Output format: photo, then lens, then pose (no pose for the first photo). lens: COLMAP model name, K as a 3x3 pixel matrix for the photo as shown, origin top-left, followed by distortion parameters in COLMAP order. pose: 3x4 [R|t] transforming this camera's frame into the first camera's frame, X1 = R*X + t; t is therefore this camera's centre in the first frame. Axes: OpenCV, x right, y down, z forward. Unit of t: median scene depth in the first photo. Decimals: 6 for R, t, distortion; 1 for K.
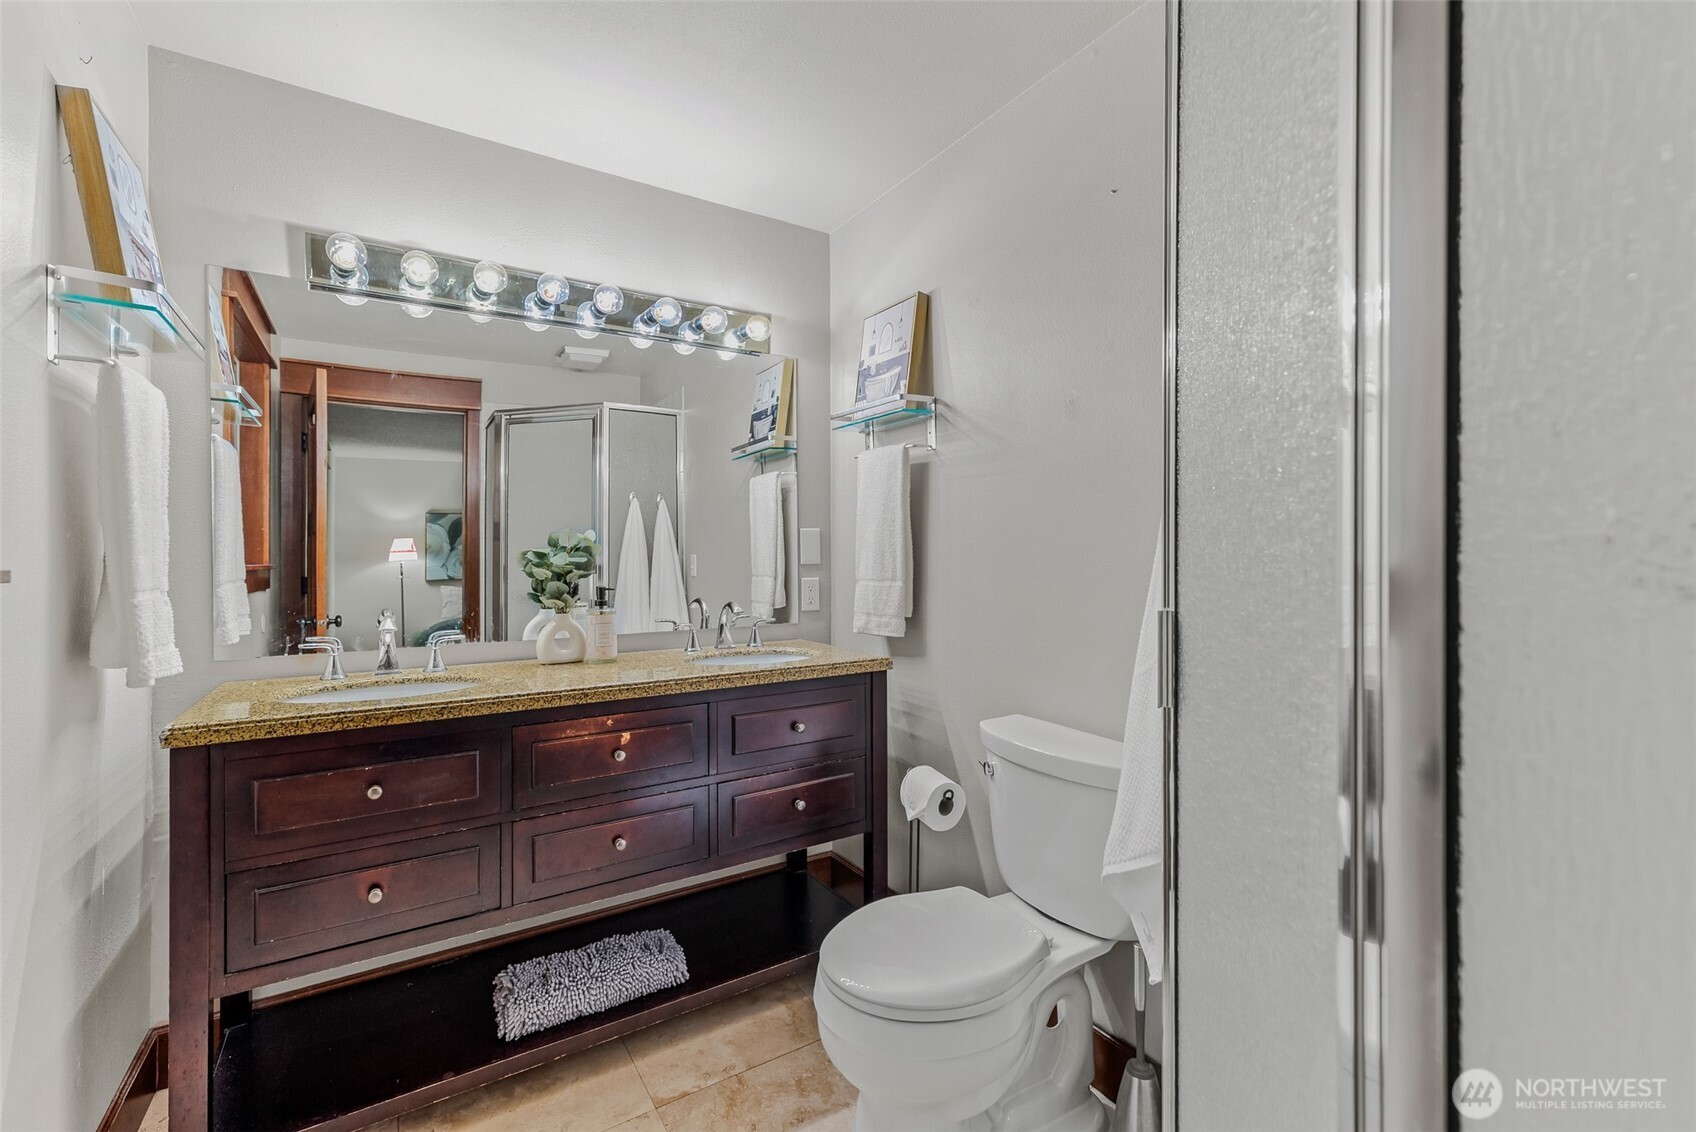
lens RADIAL K [[736.3, 0, 851.6], [0, 736.3, 565.0], [0, 0, 1]] dist [0.012563, 0.000523]
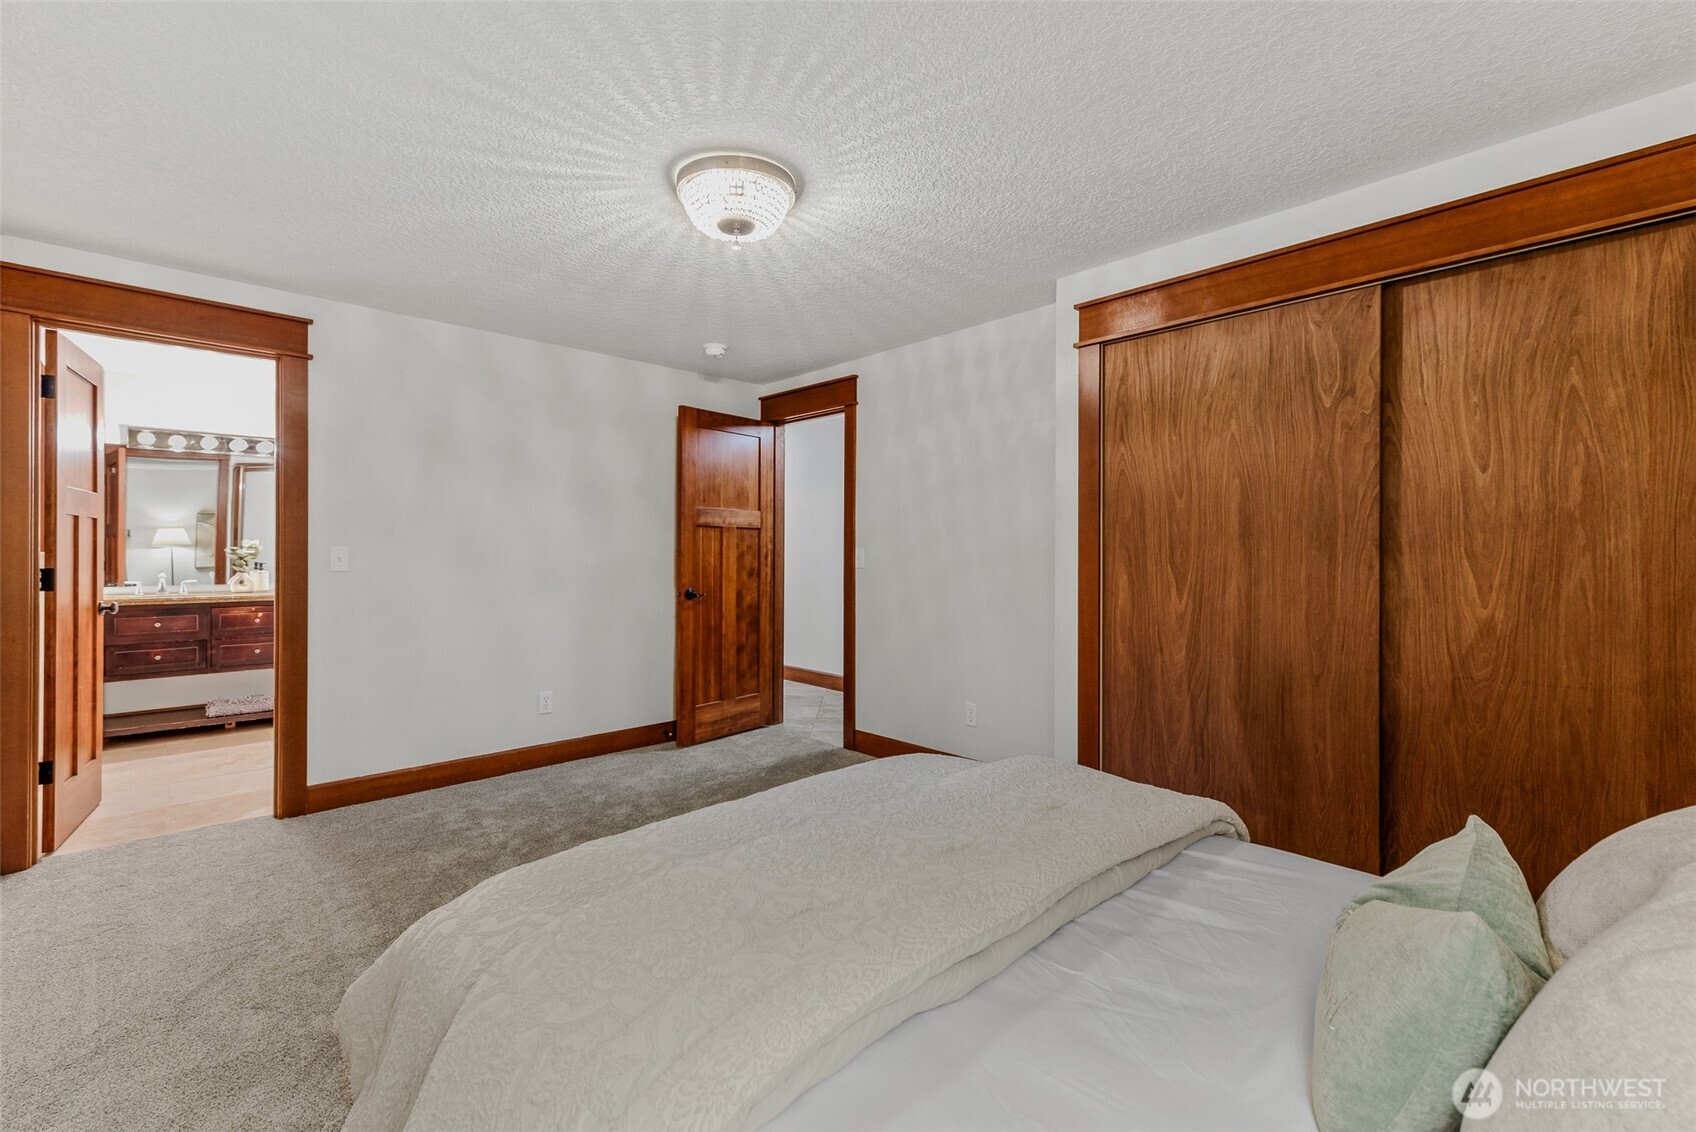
lens RADIAL K [[736.3, 0, 845.0], [0, 736.3, 555.8], [0, 0, 1]] dist [0.012563, 0.000523]
pose [[0.982886, 0.005893, 0.184121, 1.317450], [-0.004836, 0.999969, -0.006189, 0.014315], [-0.184151, 0.005193, 0.982884, -2.123339]]
